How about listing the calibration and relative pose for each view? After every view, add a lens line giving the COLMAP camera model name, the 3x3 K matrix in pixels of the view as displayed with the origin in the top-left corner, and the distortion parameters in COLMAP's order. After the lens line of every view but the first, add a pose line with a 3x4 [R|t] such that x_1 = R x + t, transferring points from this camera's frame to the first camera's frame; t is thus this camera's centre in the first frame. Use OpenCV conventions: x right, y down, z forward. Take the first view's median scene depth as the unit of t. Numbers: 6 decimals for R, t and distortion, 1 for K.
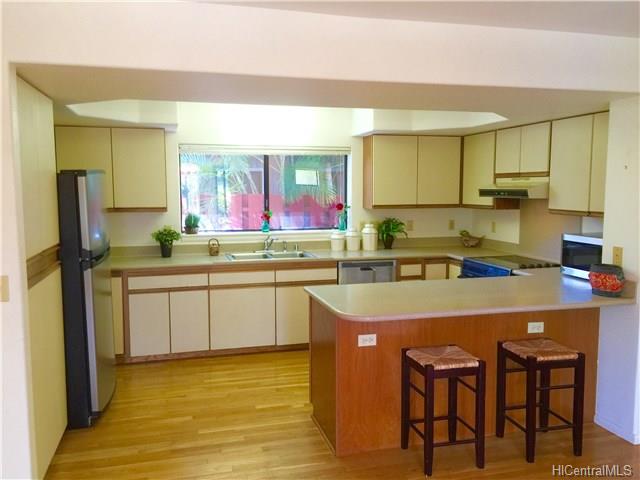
lens RADIAL K [[553.3, 0, 320.0], [0, 553.3, 240.0], [0, 0, 1]] dist [0.093761, -0.115021]
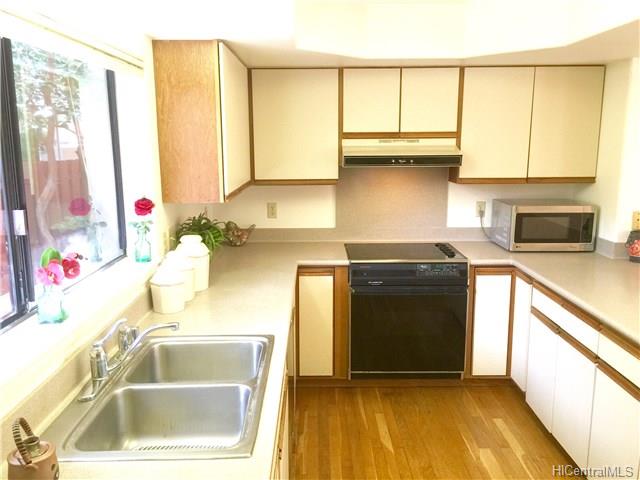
lens RADIAL K [[553.3, 0, 320.0], [0, 553.3, 240.0], [0, 0, 1]] dist [0.093761, -0.115021]
pose [[0.242703, -0.174880, 0.954208, -0.412510], [0.097162, 0.983053, 0.155453, -0.107493], [-0.965223, 0.054984, 0.255582, 0.947348]]
